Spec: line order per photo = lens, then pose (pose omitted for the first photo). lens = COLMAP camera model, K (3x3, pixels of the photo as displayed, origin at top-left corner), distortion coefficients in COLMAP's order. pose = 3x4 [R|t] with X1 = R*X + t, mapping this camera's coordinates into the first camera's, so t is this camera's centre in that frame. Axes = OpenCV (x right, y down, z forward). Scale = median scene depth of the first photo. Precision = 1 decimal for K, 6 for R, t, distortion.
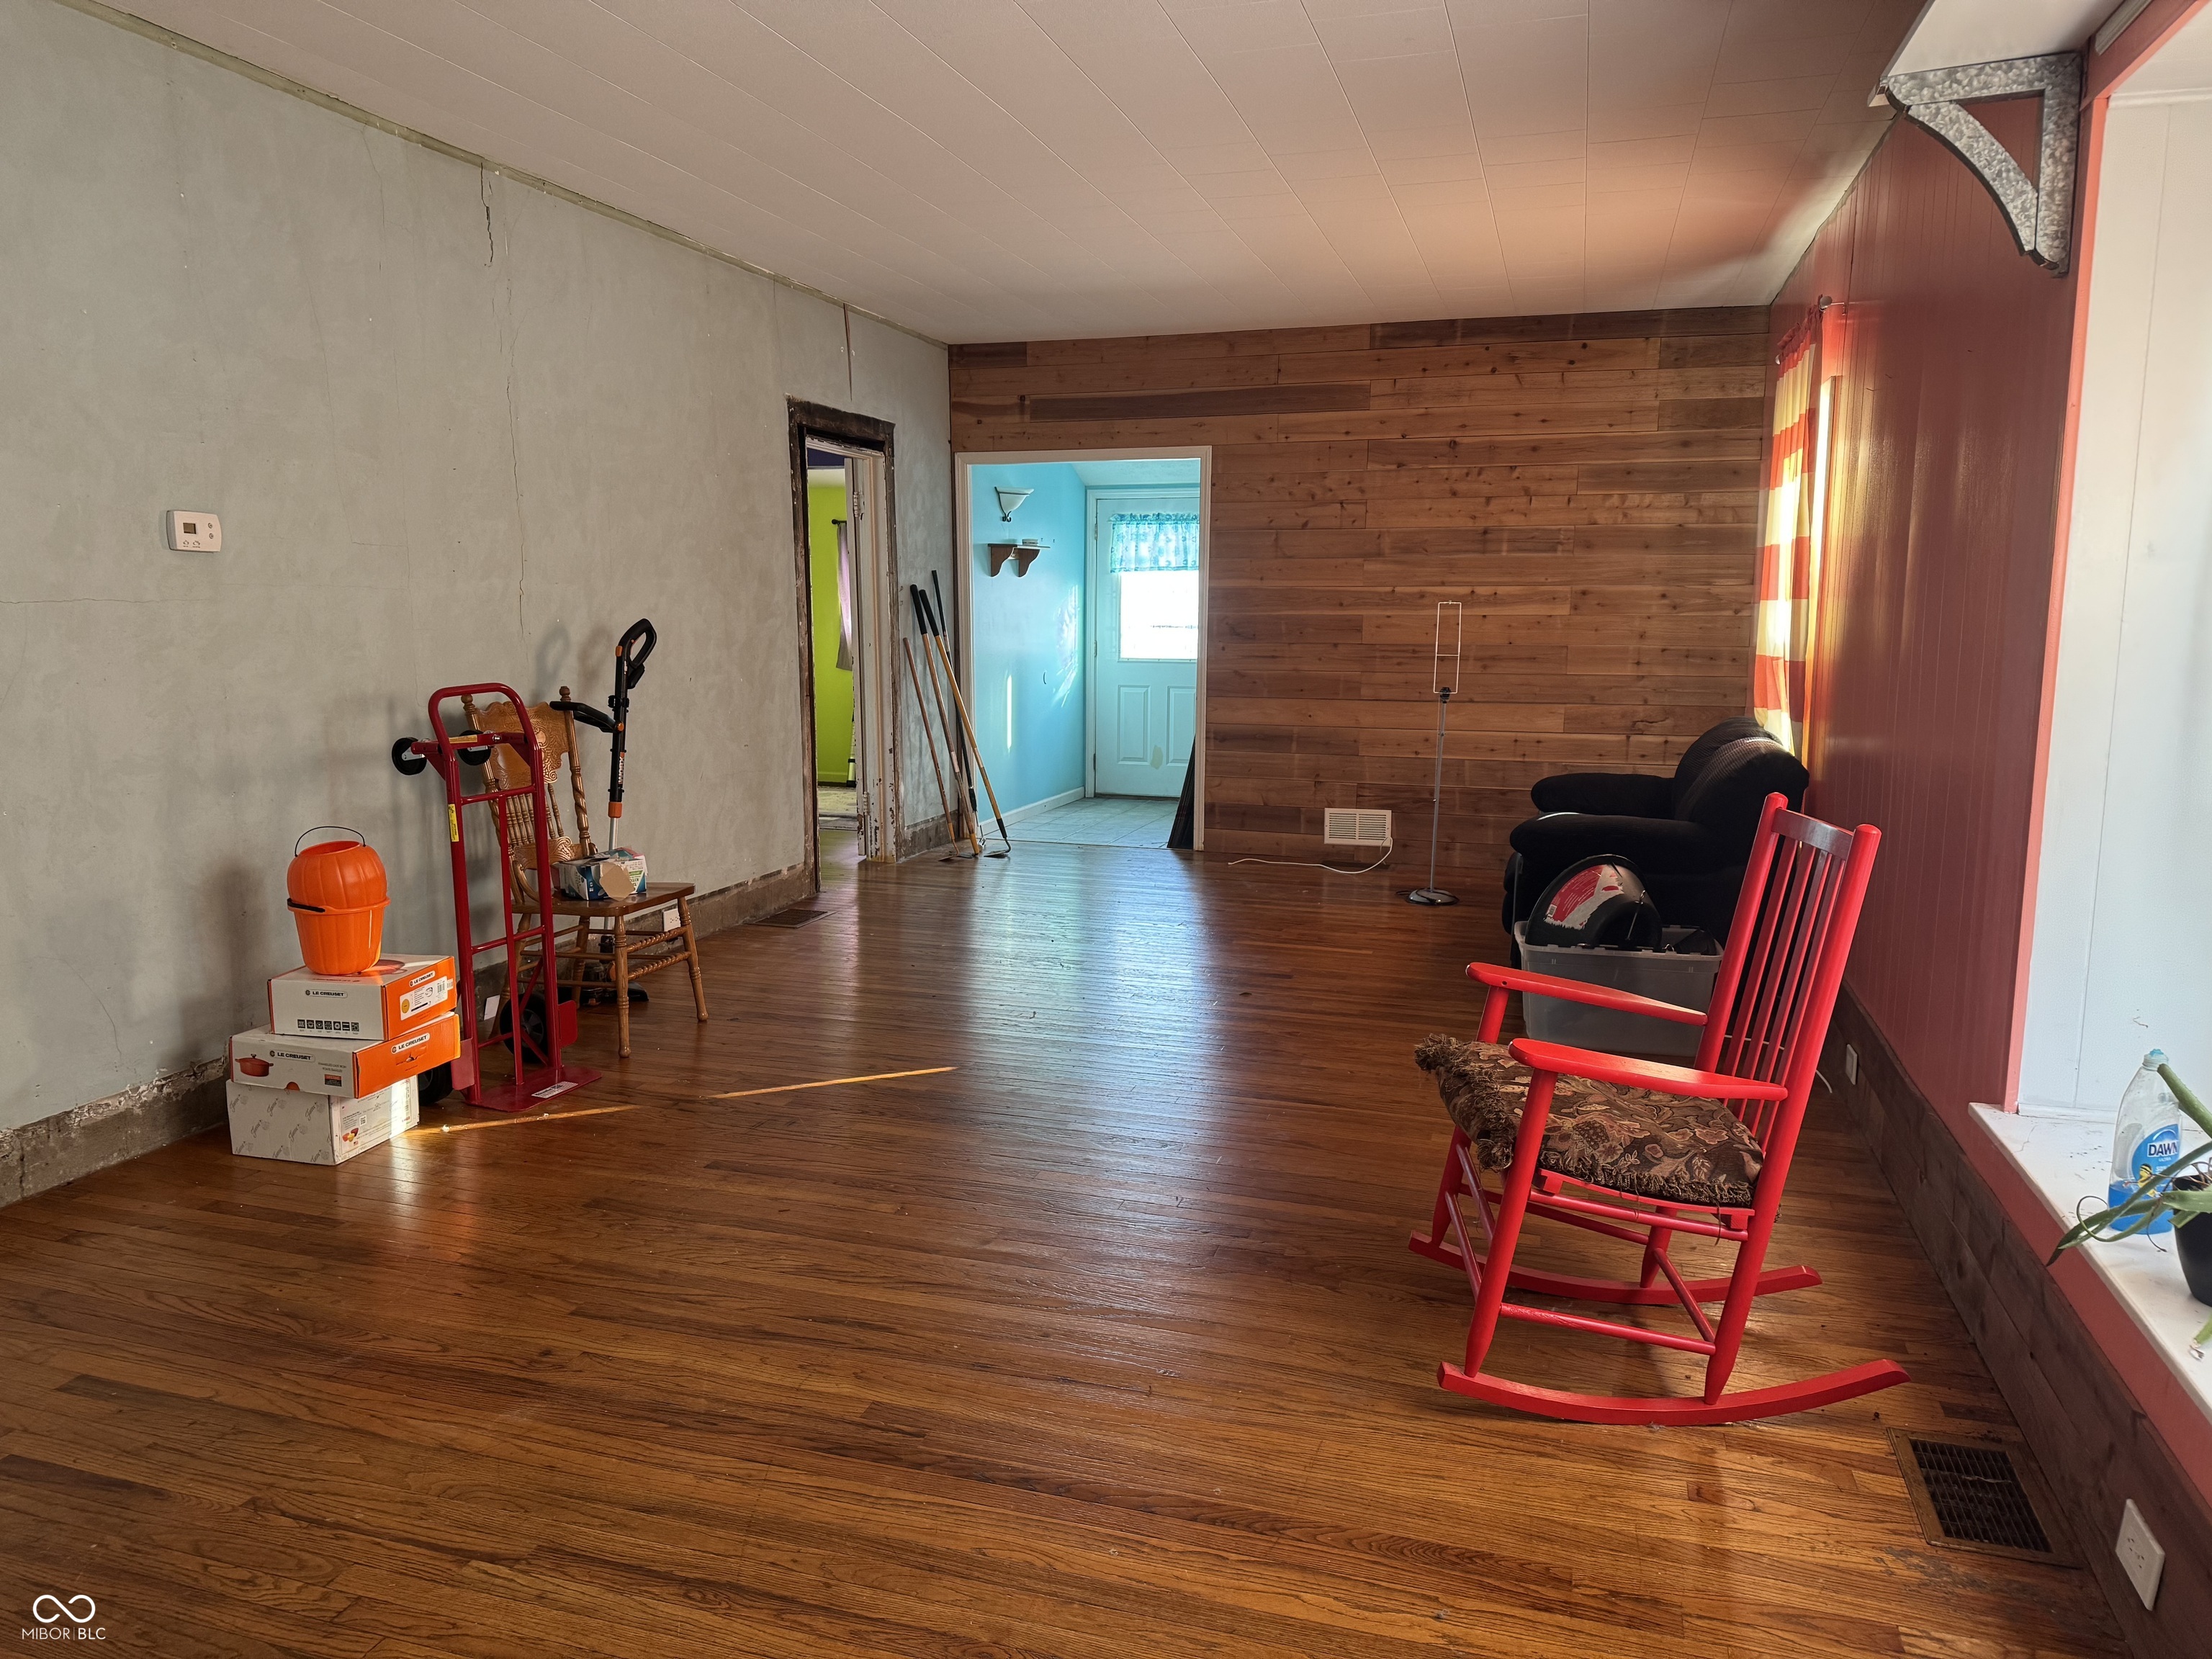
lens RADIAL K [[1563.2, 0, 1115.2], [0, 1563.2, 830.1], [0, 0, 1]] dist [0.071195, -0.091961]
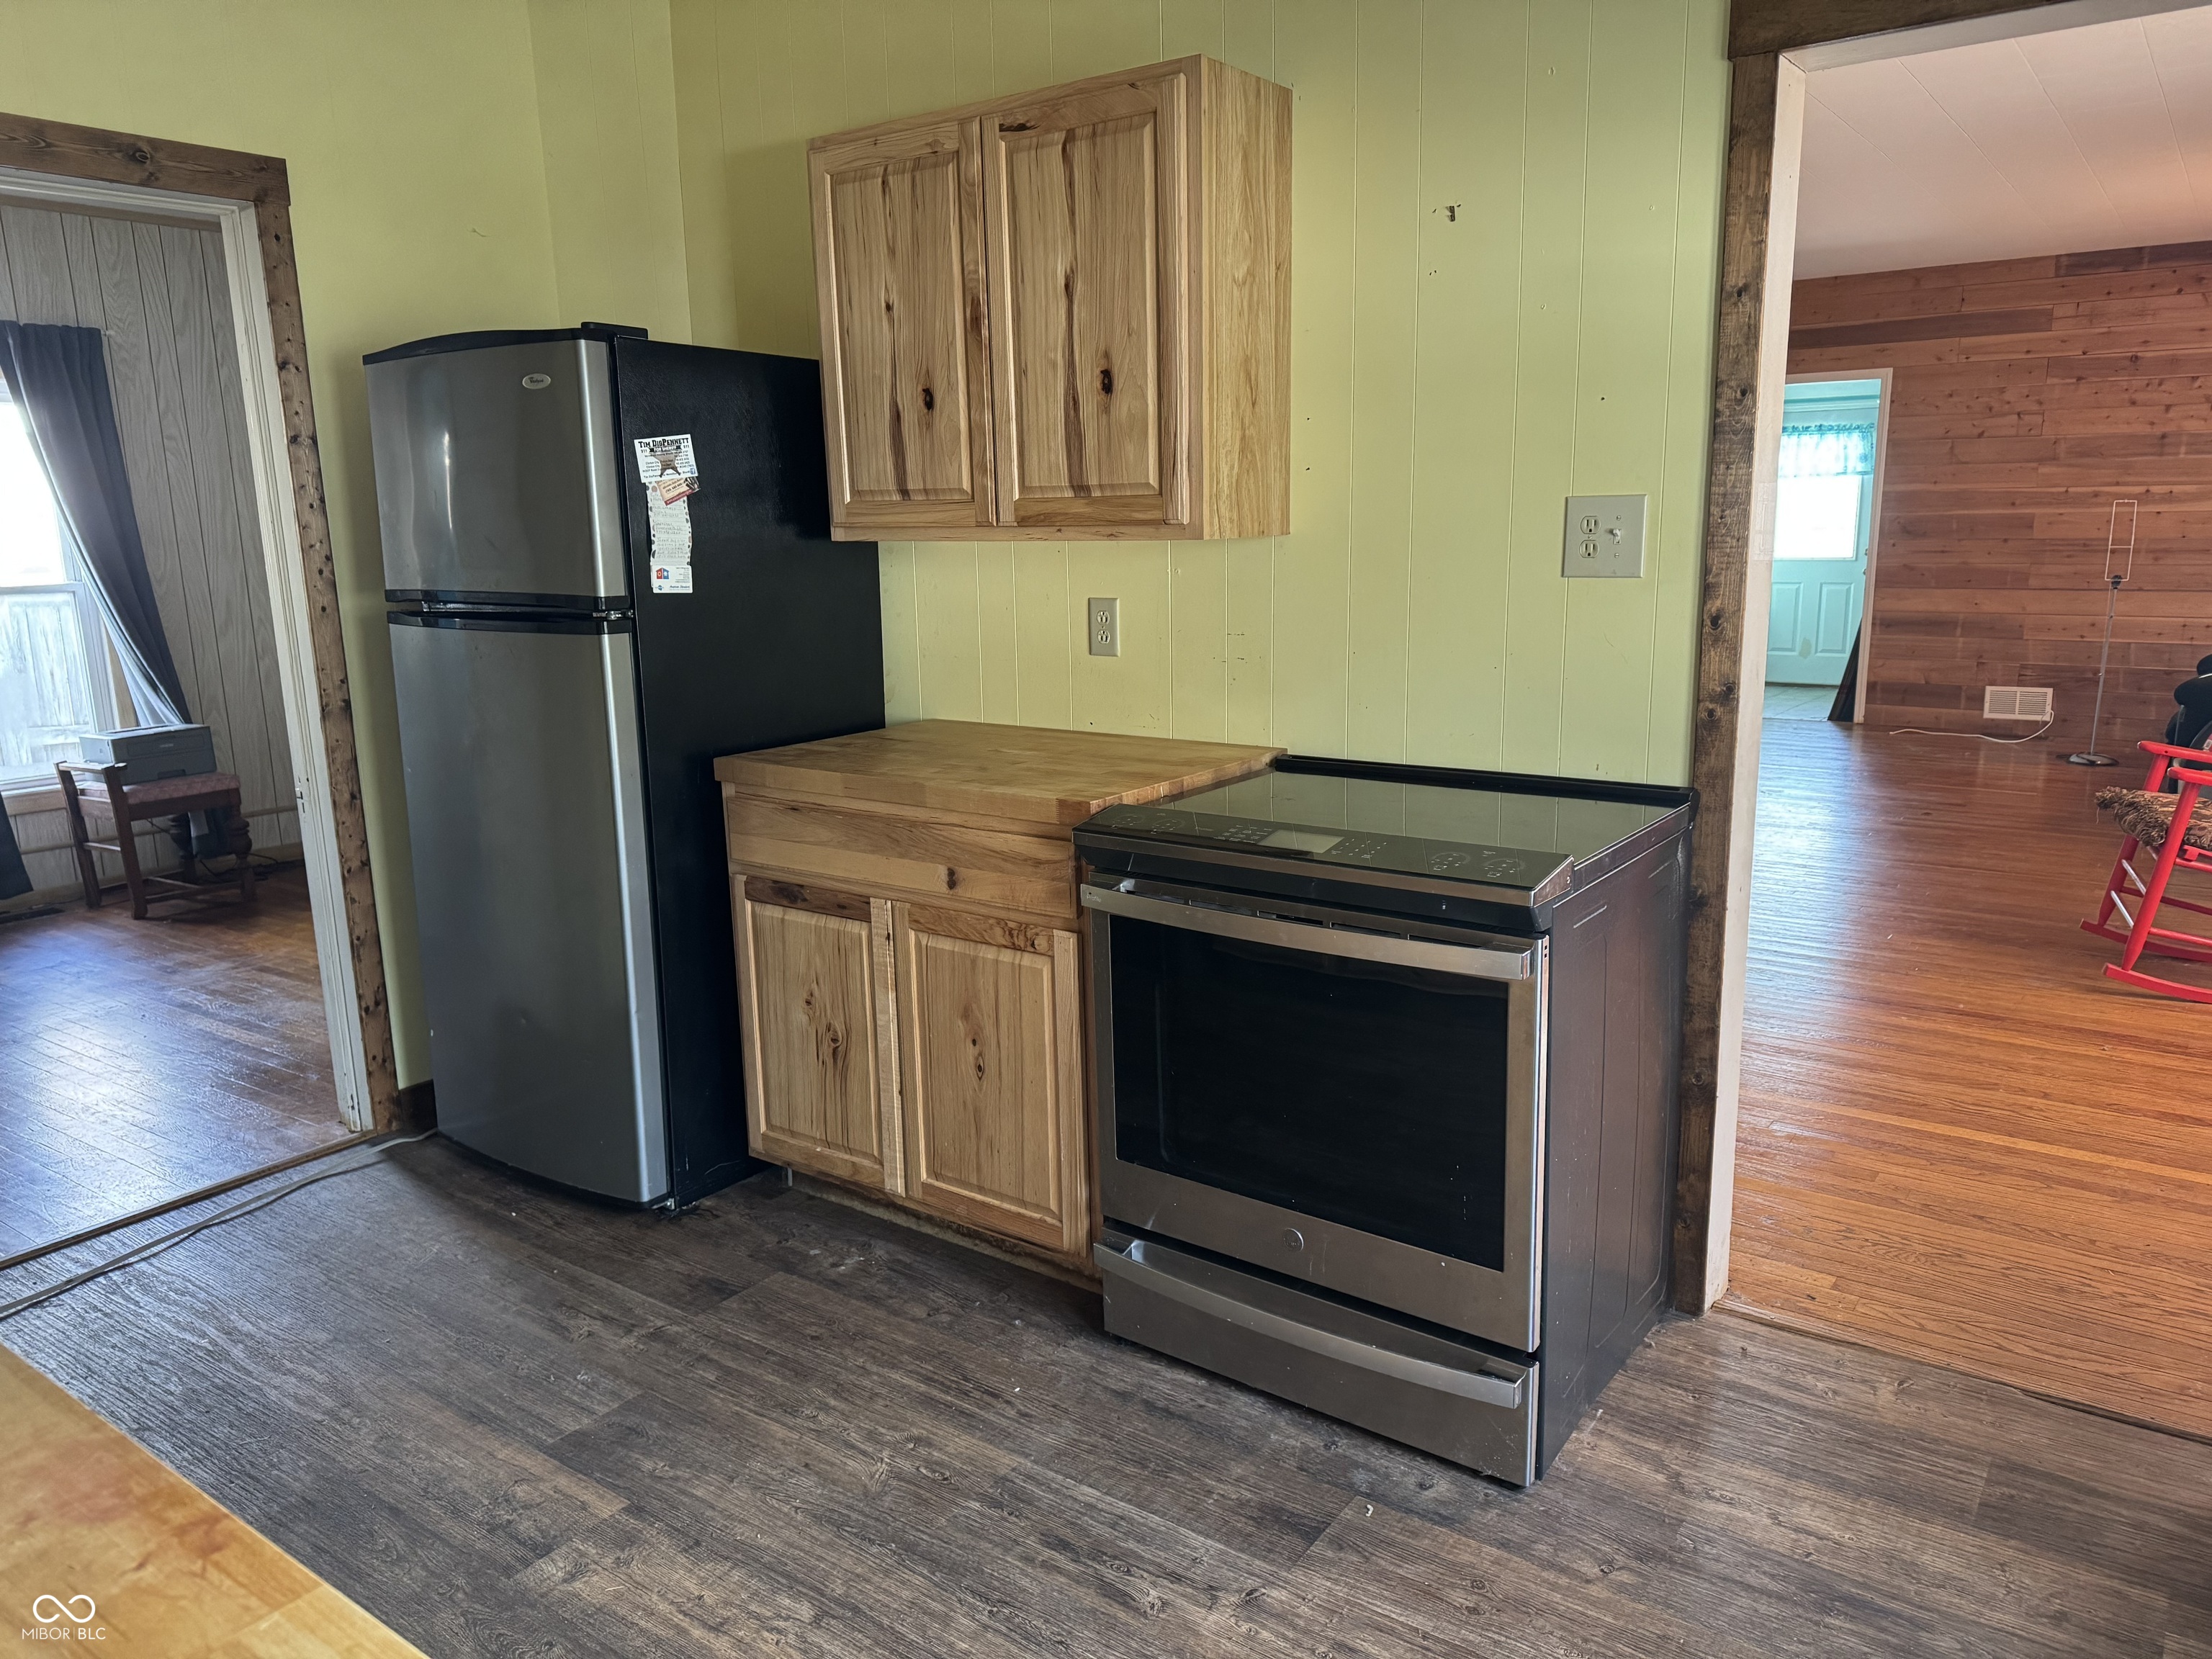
lens RADIAL K [[1563.2, 0, 1122.1], [0, 1563.2, 821.4], [0, 0, 1]] dist [0.071195, -0.091961]
pose [[0.942788, 0.043671, -0.330521, -0.074691], [-0.027579, 0.998202, 0.053224, 0.041389], [0.332251, -0.041064, 0.942297, -0.301376]]
